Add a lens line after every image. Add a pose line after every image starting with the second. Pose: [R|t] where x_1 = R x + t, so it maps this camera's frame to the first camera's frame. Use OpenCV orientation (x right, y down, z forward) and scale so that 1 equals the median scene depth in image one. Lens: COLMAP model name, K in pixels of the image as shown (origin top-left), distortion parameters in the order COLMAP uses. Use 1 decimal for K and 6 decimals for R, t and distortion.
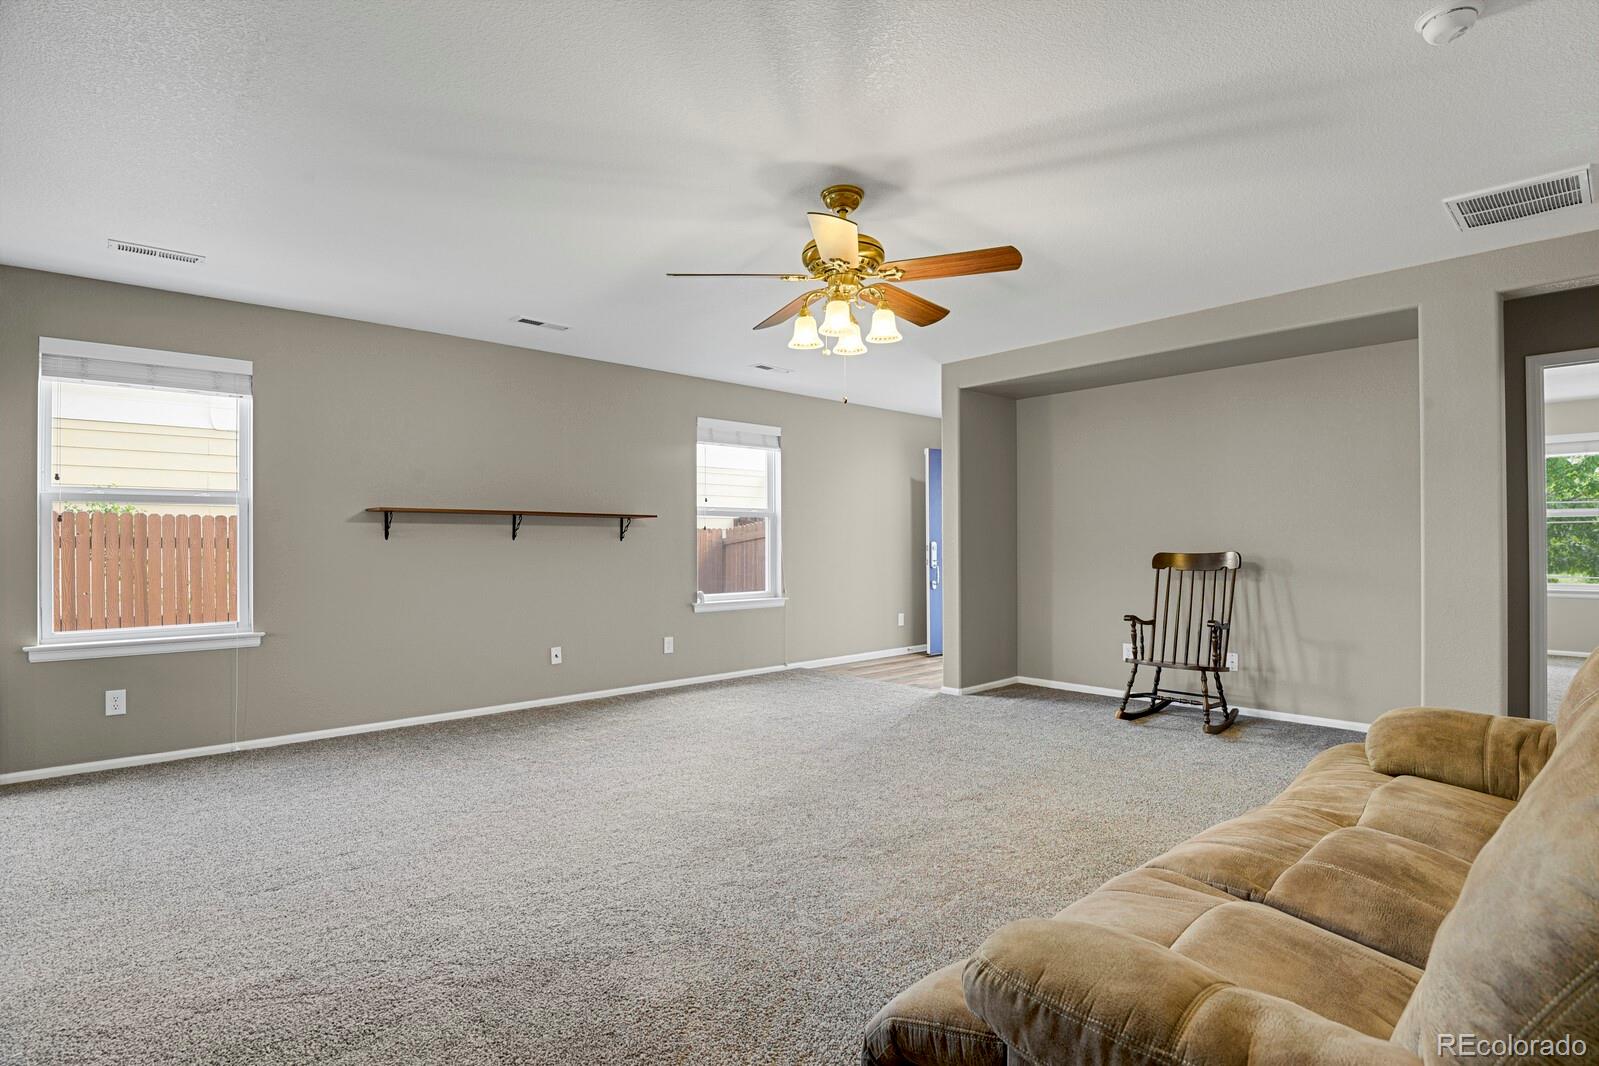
lens RADIAL K [[779.0, 0, 799.5], [0, 779.0, 533.0], [0, 0, 1]] dist [0.025098, -0.000462]
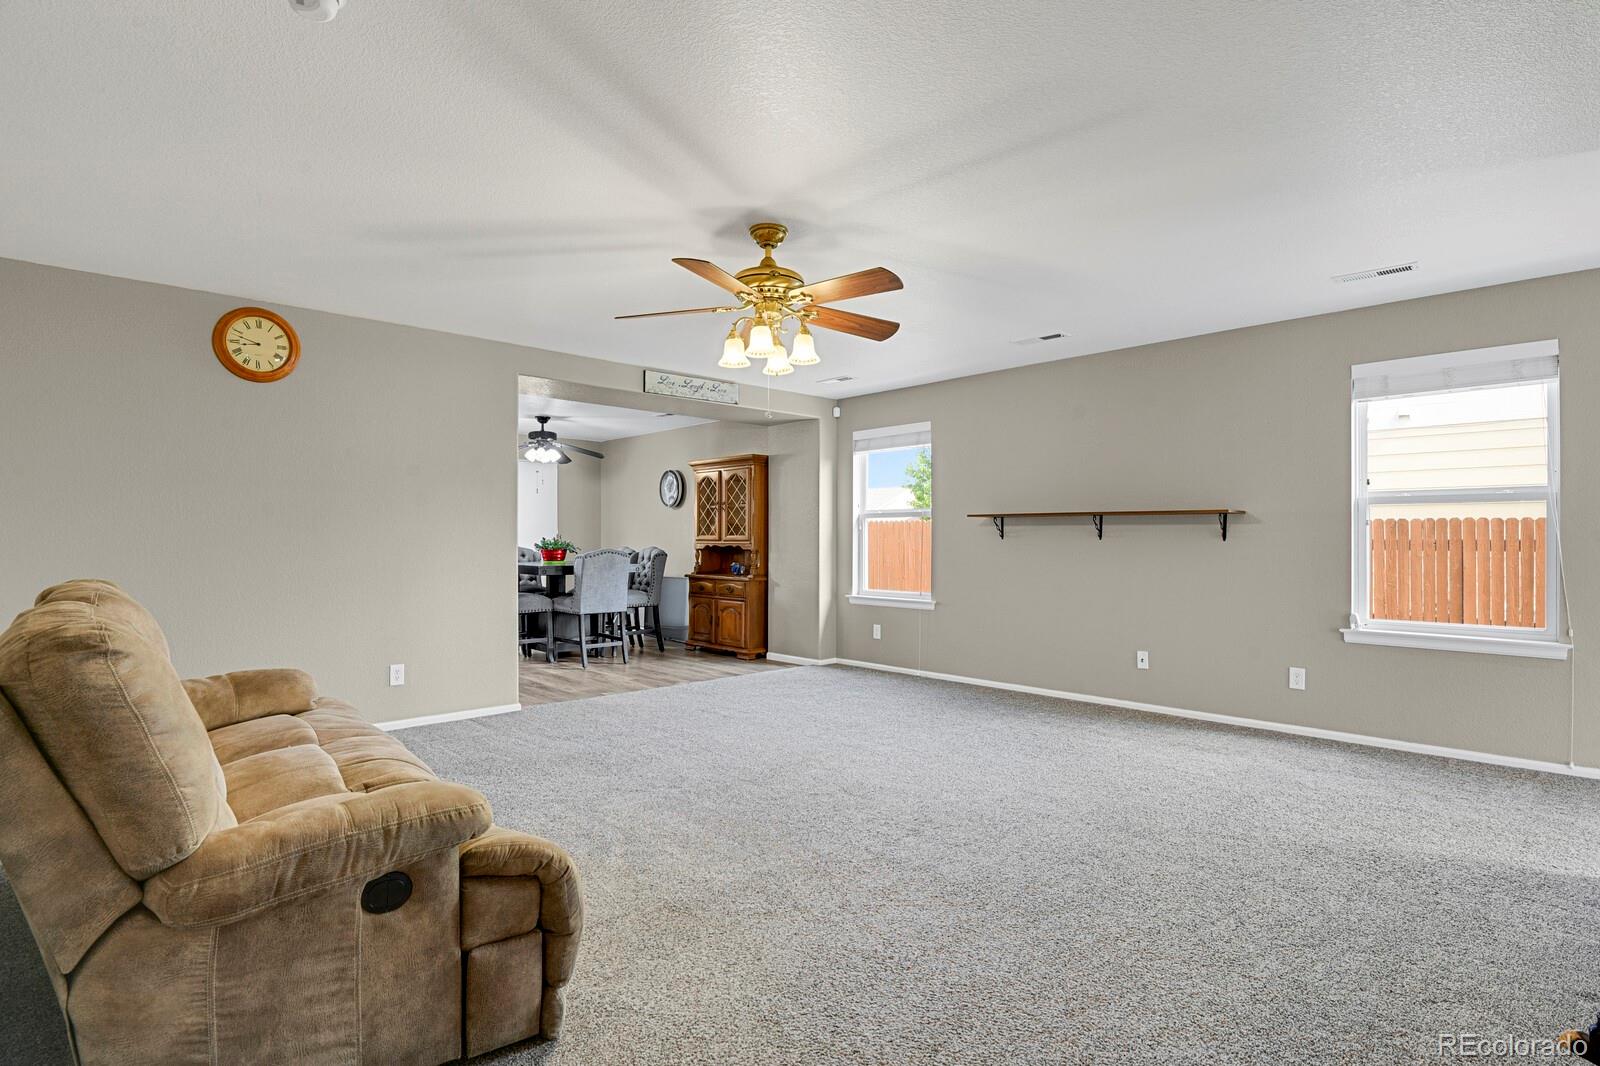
lens RADIAL K [[782.5, 0, 804.2], [0, 782.5, 541.3], [0, 0, 1]] dist [-0.024030, -0.002813]
pose [[0.026821, 0.001829, -0.999639, 0.581447], [0.009447, 0.999953, 0.002083, 0.004336], [0.999596, -0.009500, 0.026803, 0.511059]]
